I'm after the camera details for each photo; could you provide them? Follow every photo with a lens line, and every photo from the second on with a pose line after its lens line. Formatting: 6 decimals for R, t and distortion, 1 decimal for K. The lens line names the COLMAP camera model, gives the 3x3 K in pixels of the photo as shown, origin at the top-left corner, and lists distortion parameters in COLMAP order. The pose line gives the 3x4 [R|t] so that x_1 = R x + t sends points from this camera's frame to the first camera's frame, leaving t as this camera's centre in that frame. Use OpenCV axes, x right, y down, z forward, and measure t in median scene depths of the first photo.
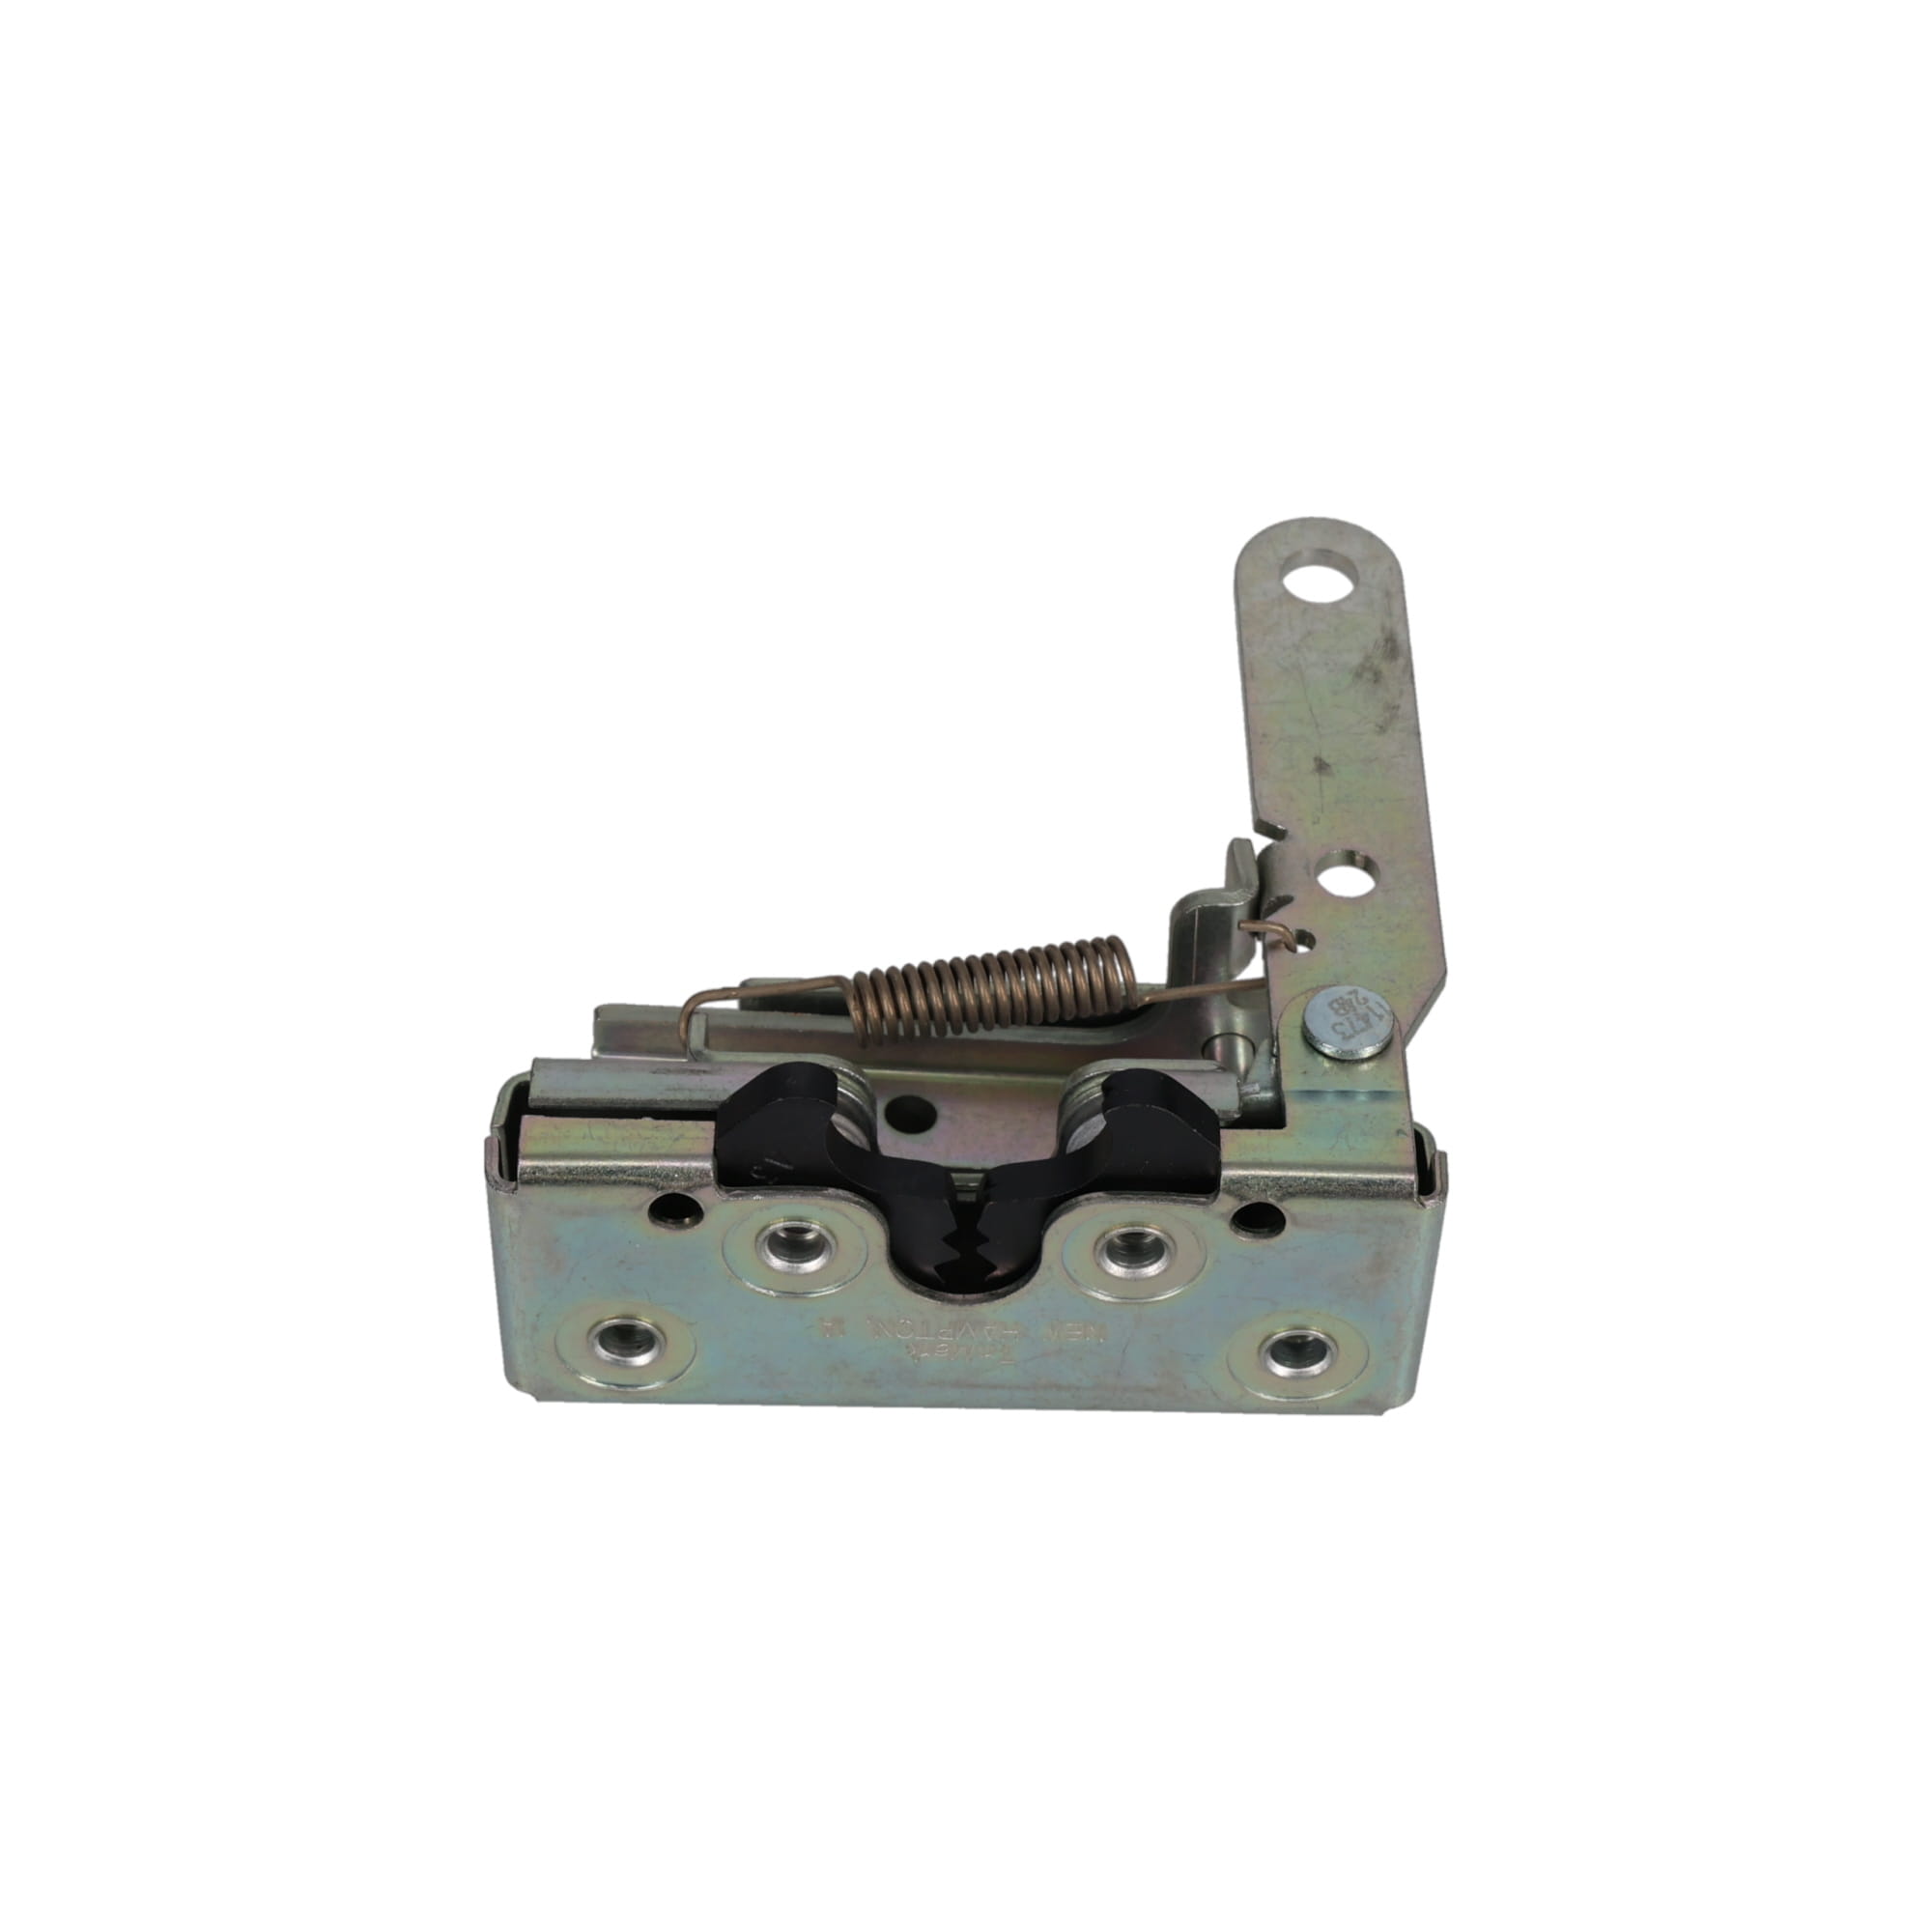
lens RADIAL K [[4558.7, 0, 926.8], [0, 4558.7, 968.8], [0, 0, 1]] dist [-0.021647, 0.026016]
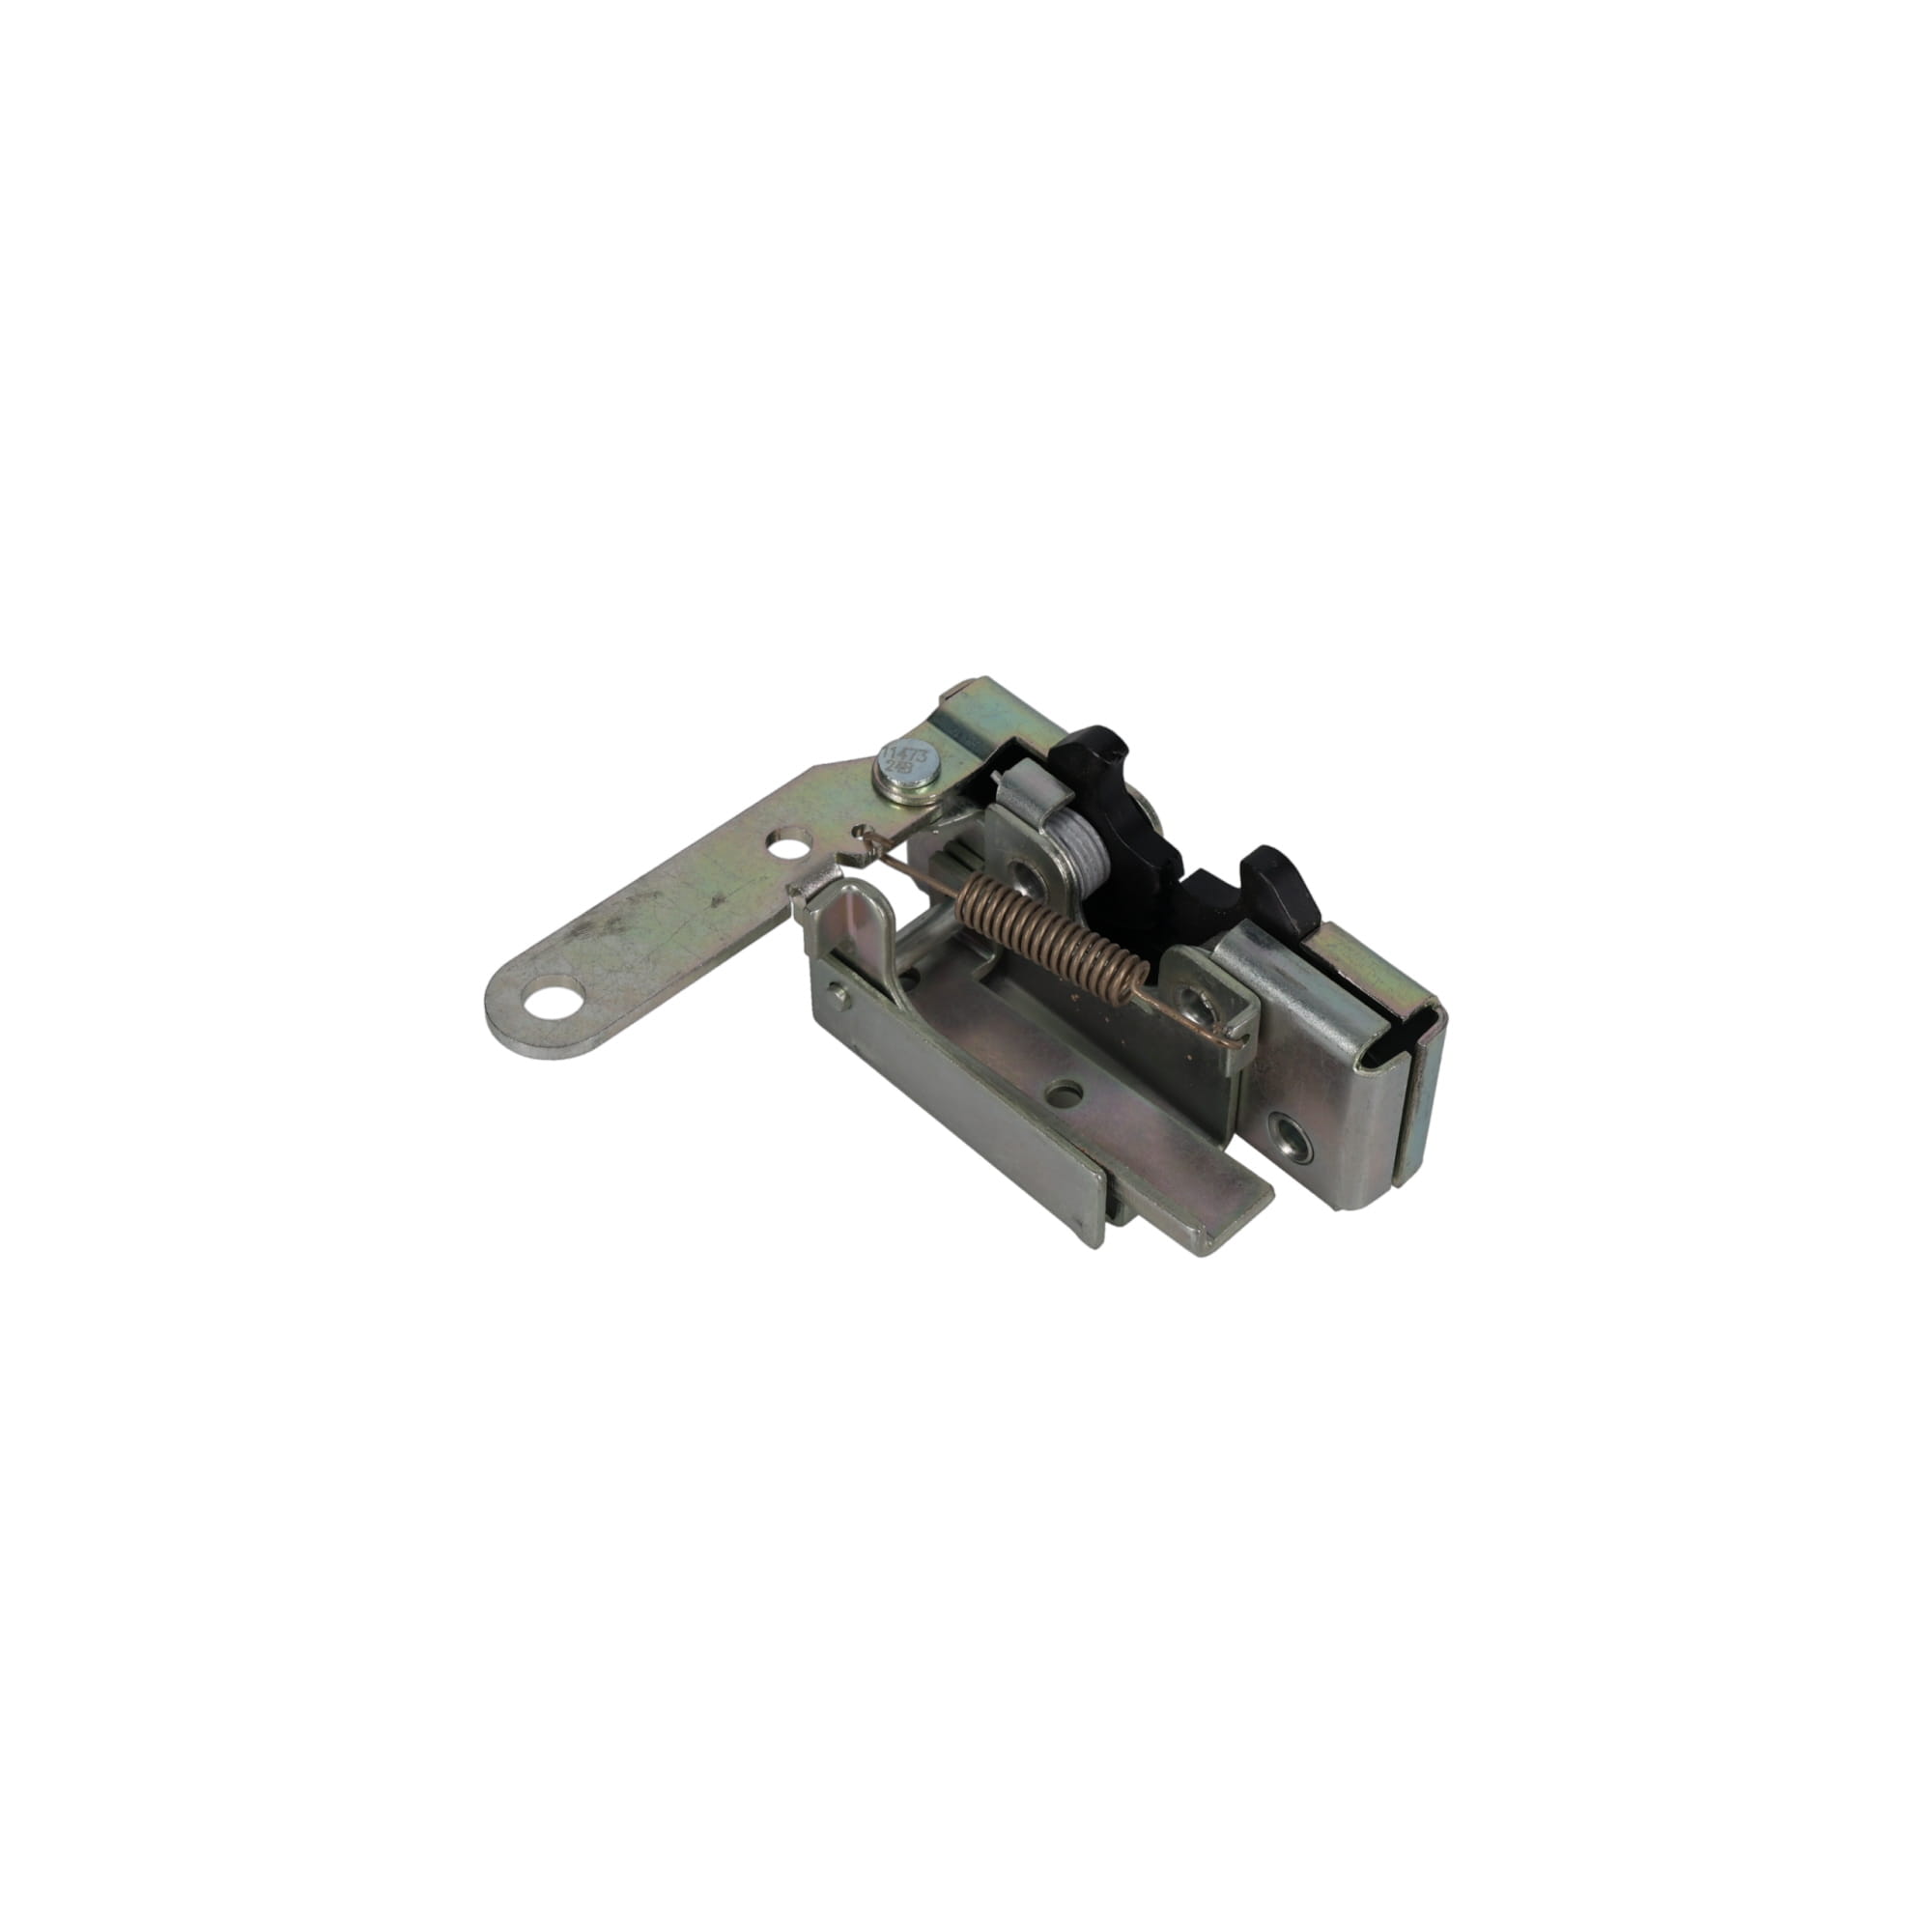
lens RADIAL K [[3299.1, 0, 966.0], [0, 3299.1, 966.0], [0, 0, 1]] dist [-0.009030, -0.000933]
pose [[-0.699517, -0.547284, 0.459517, -0.410094], [0.512325, 0.064216, 0.856388, -0.819125], [-0.498196, 0.834480, 0.235467, 0.751337]]
